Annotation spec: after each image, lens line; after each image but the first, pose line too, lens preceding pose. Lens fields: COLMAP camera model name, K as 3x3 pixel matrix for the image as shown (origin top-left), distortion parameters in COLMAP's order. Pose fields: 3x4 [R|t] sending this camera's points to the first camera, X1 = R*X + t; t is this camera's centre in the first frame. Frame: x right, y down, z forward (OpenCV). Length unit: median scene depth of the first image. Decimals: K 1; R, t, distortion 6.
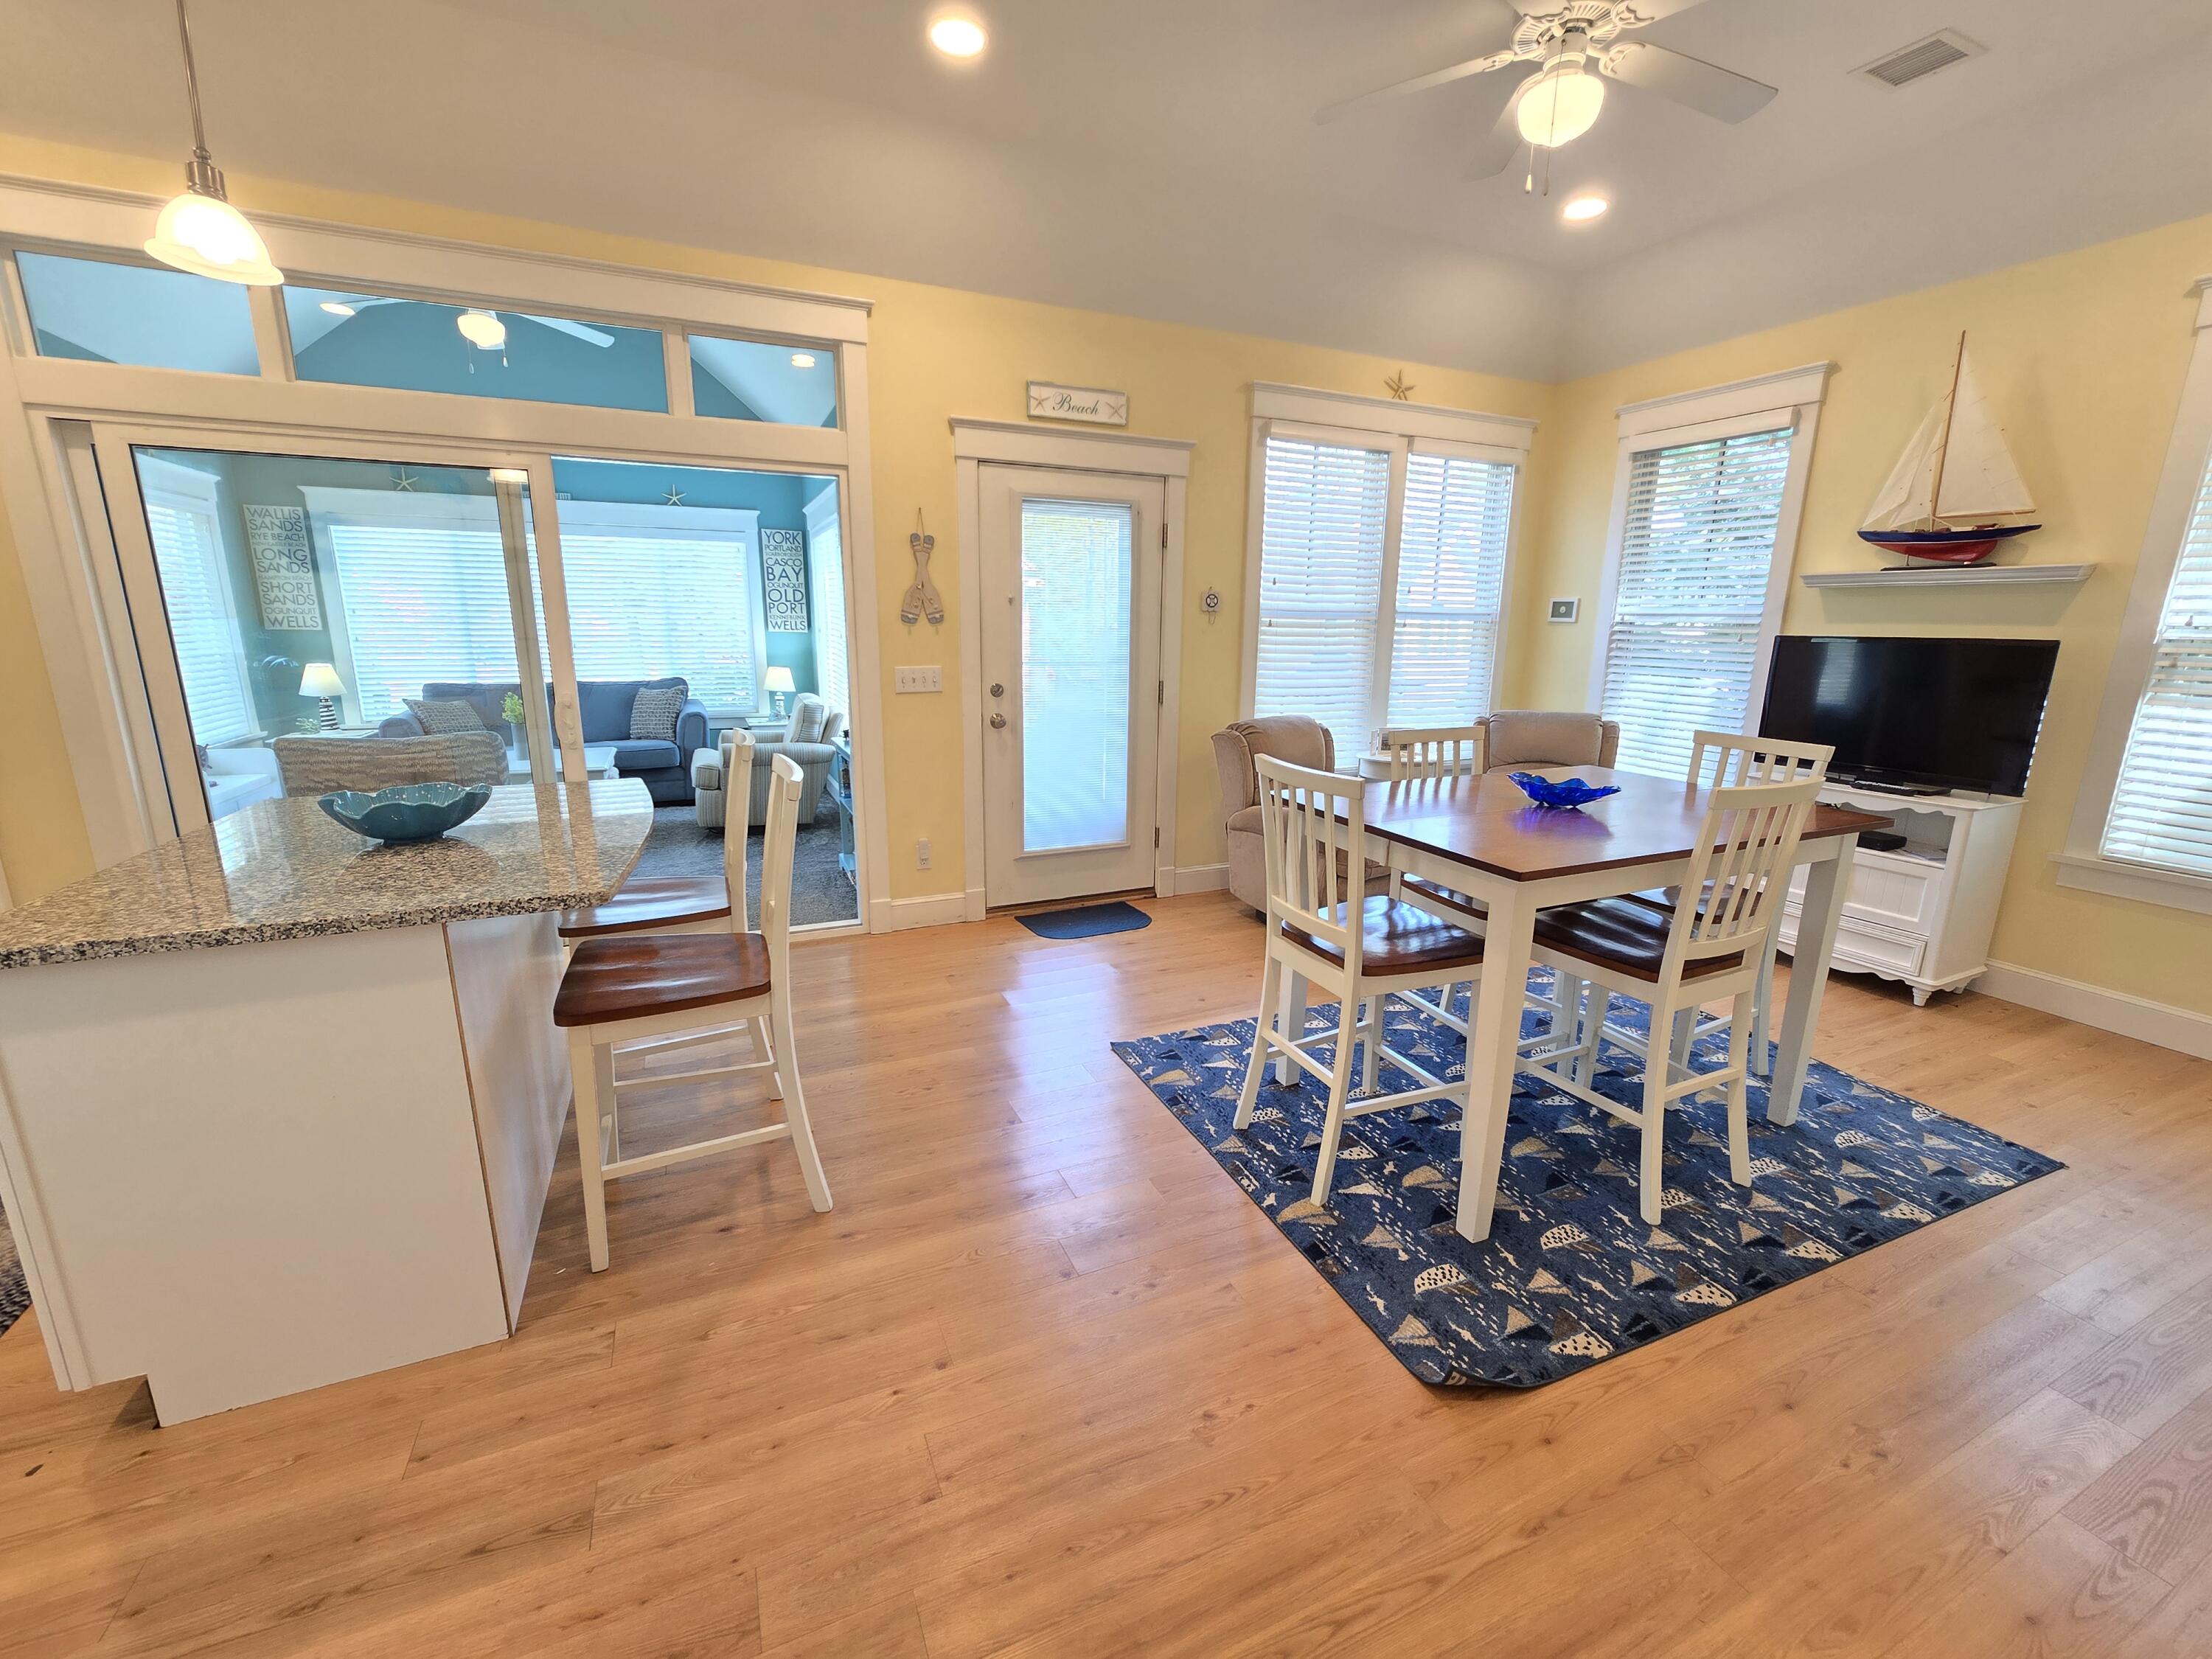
lens RADIAL K [[891.5, 0, 1096.1], [0, 891.5, 830.6], [0, 0, 1]] dist [-0.001903, -0.000844]
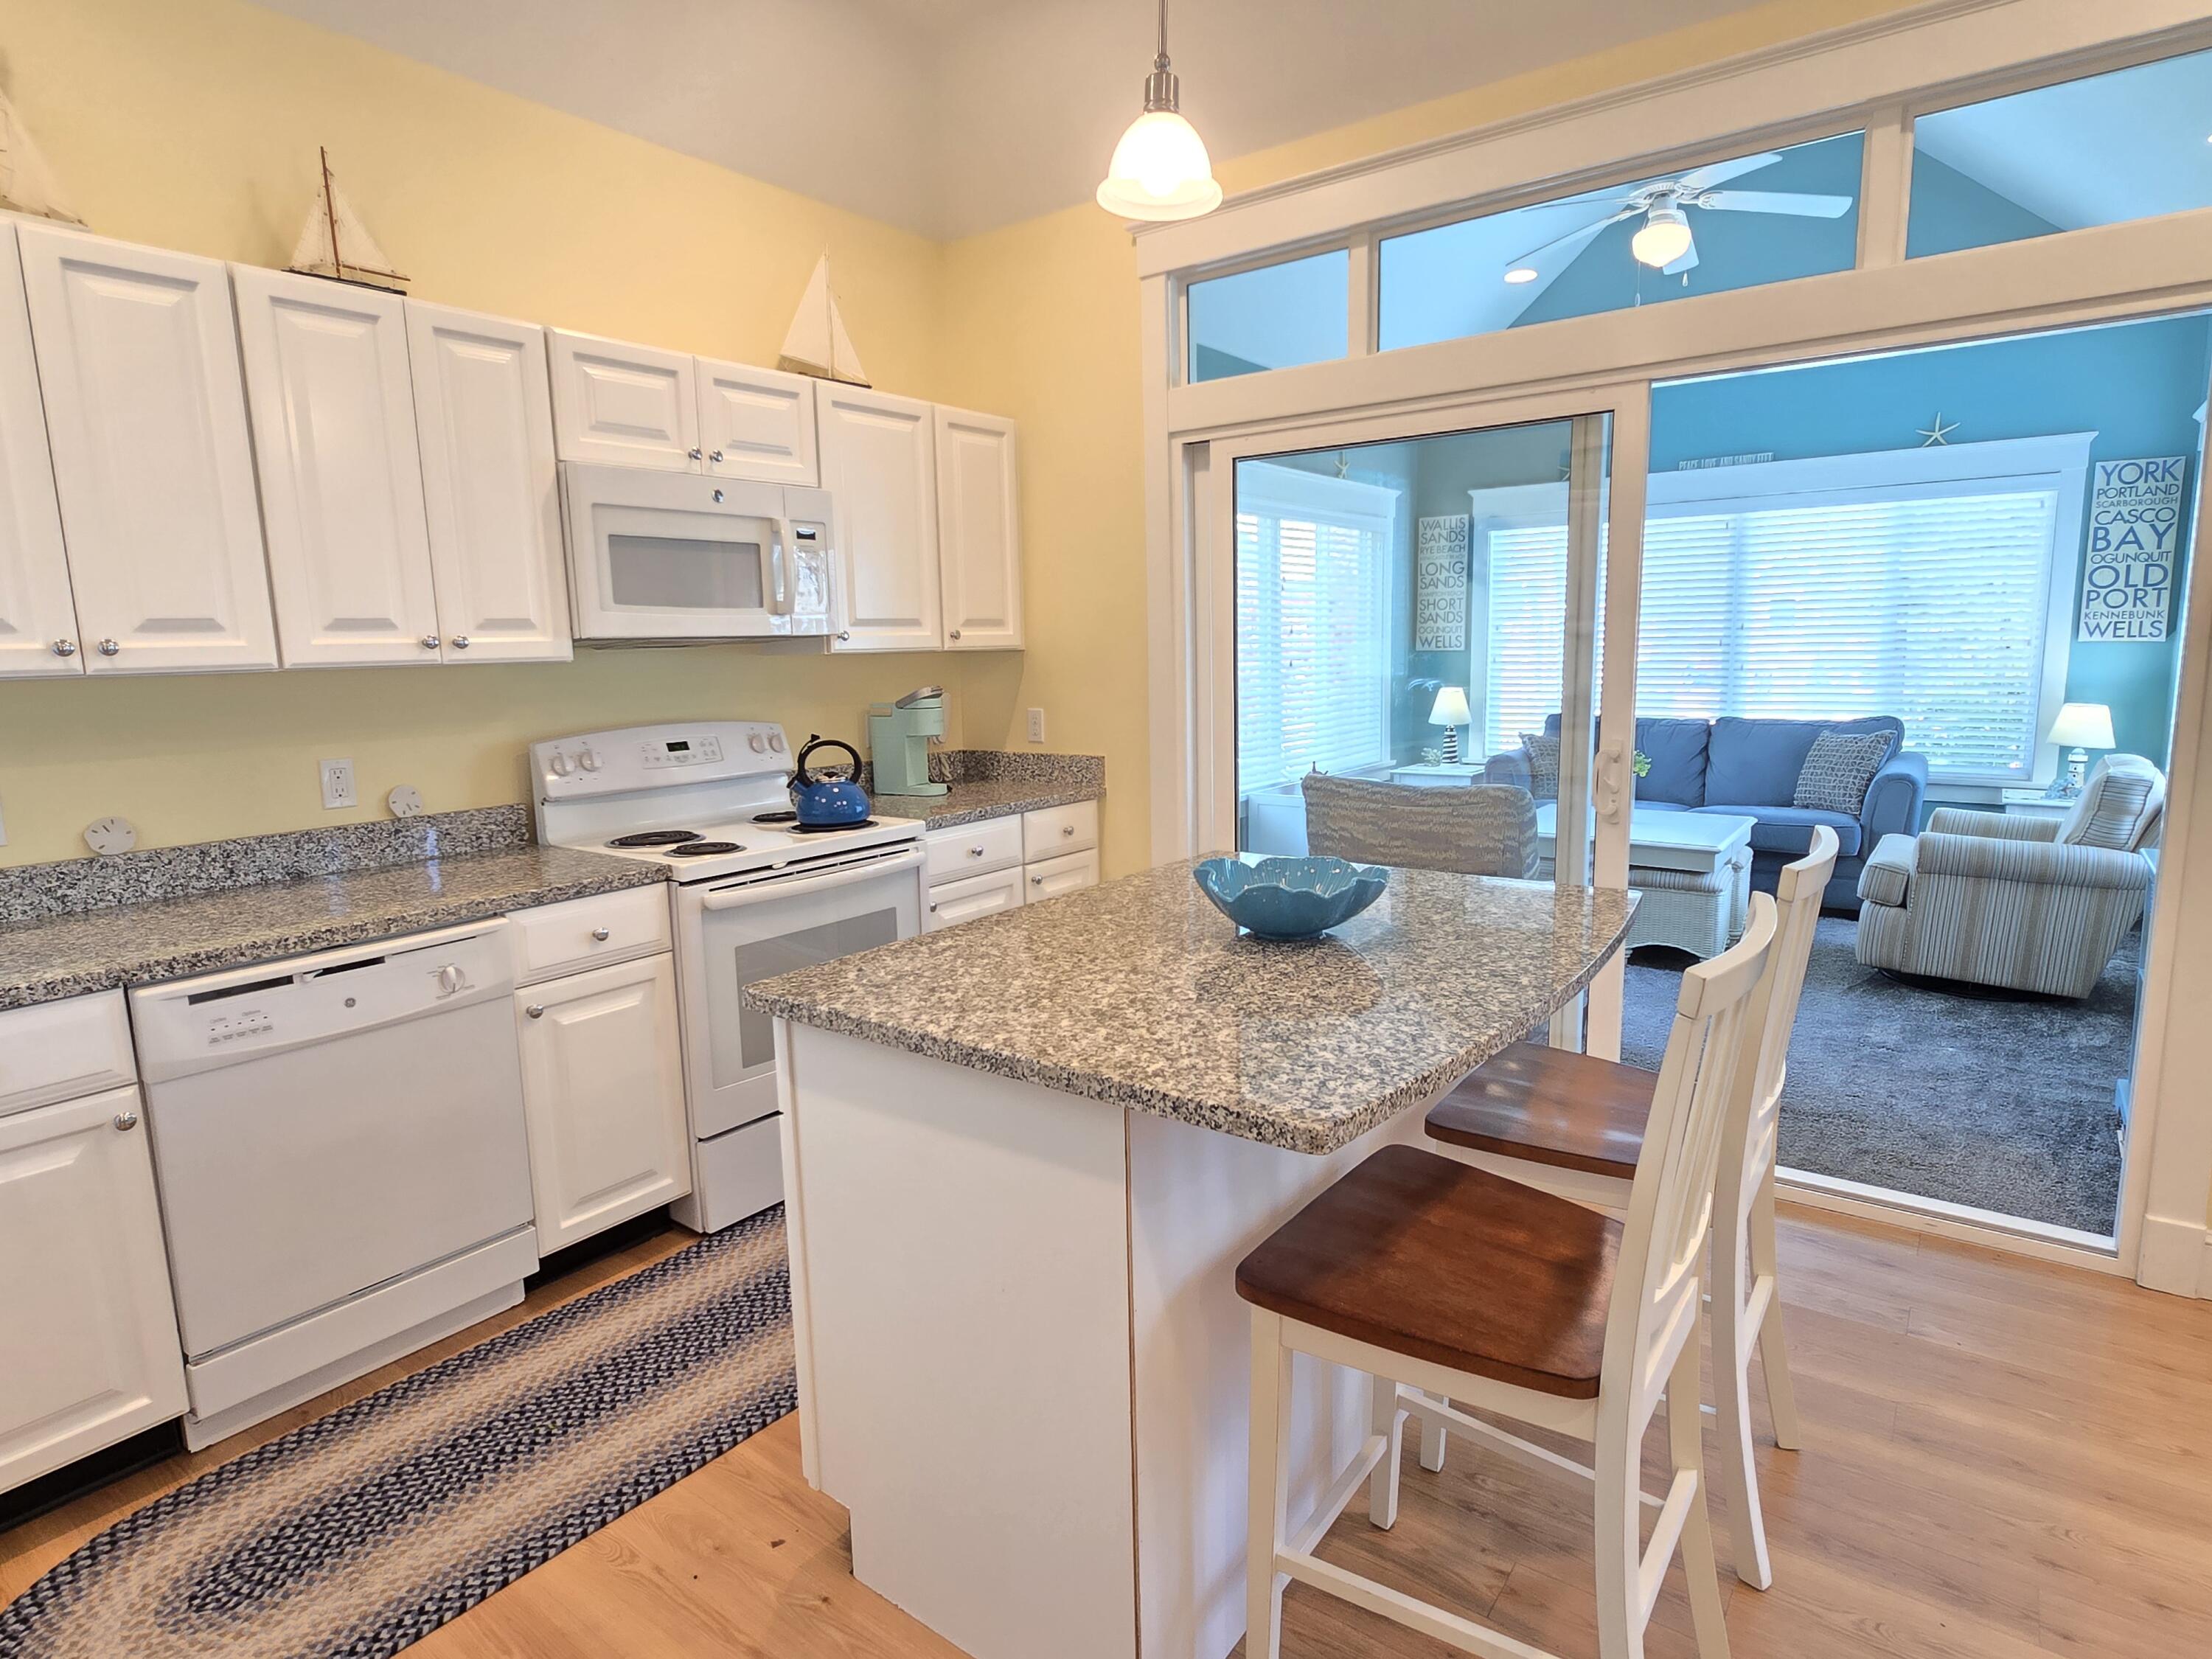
lens RADIAL K [[1190.8, 0, 1108.9], [0, 1190.8, 828.5], [0, 0, 1]] dist [-0.003595, -0.001960]
pose [[0.490686, 0.112848, -0.863998, -0.010678], [-0.172359, 0.984555, 0.030707, -0.044919], [0.854119, 0.133851, 0.502558, 0.215738]]
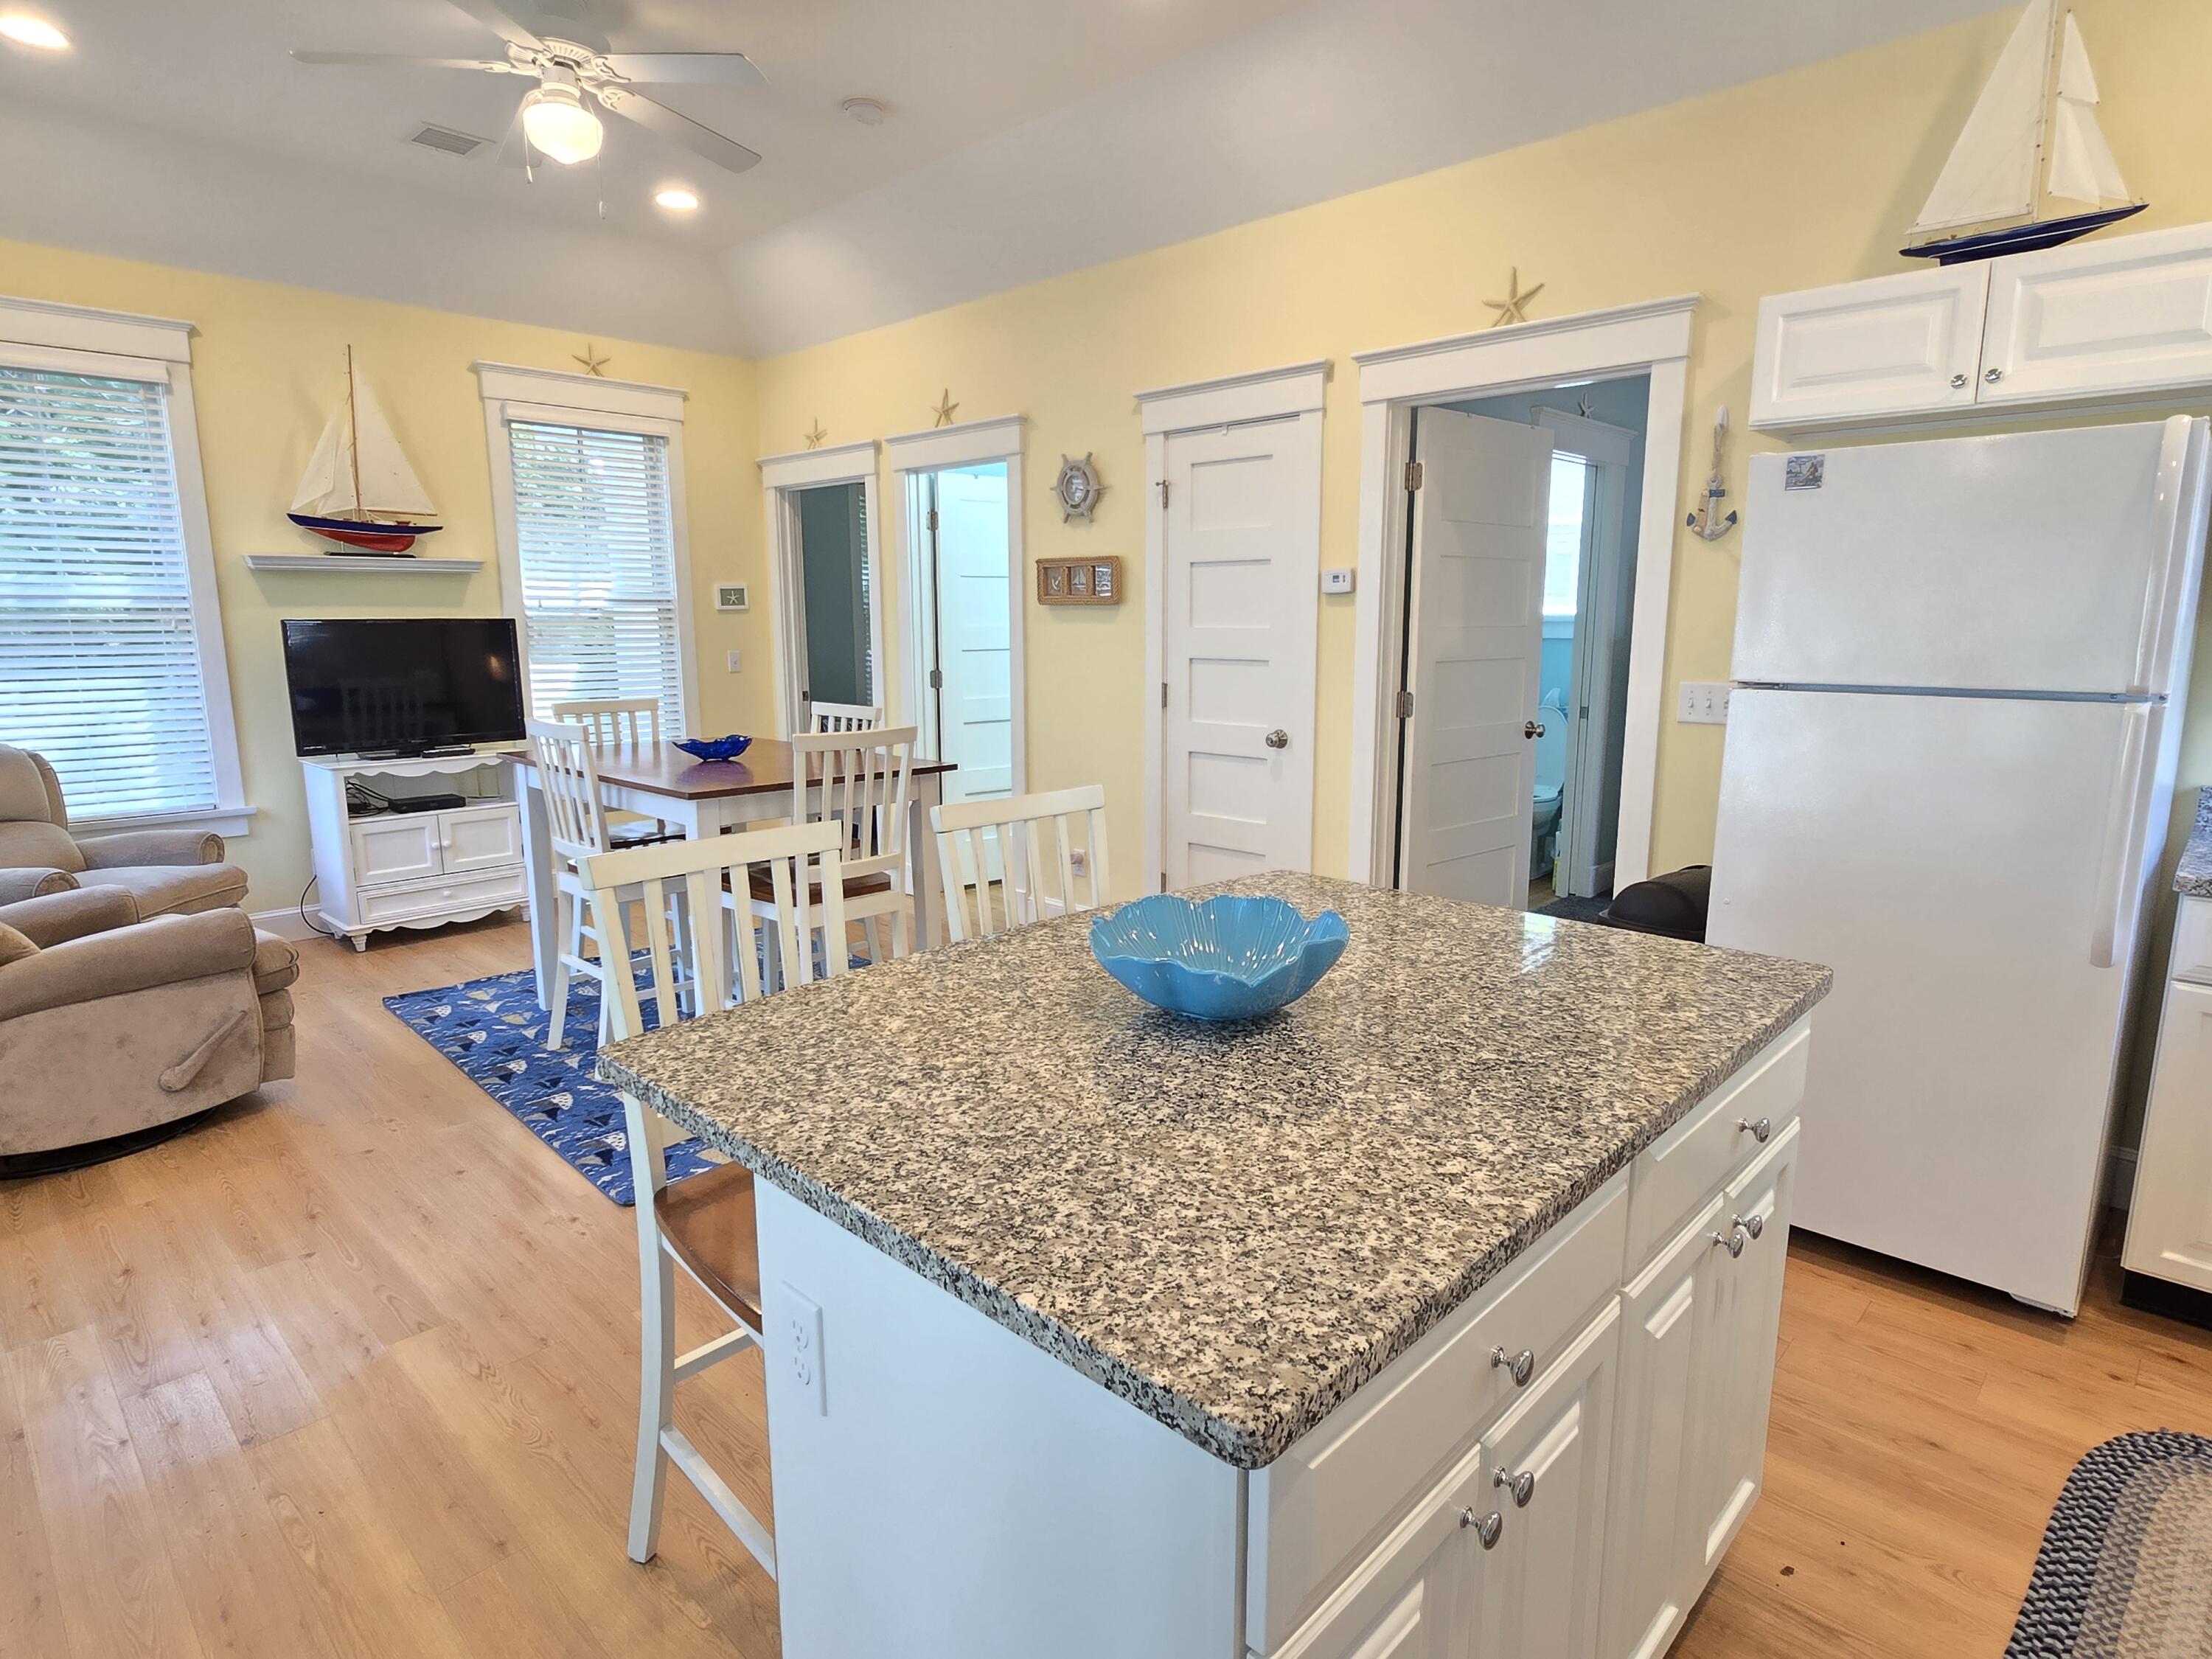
lens RADIAL K [[1190.8, 0, 1115.6], [0, 1190.8, 840.9], [0, 0, 1]] dist [-0.003595, -0.001960]
pose [[-0.377048, -0.181717, 0.908193, -0.714306], [0.211048, 0.937911, 0.275283, -0.158034], [-0.901828, 0.295468, -0.315286, 0.665803]]
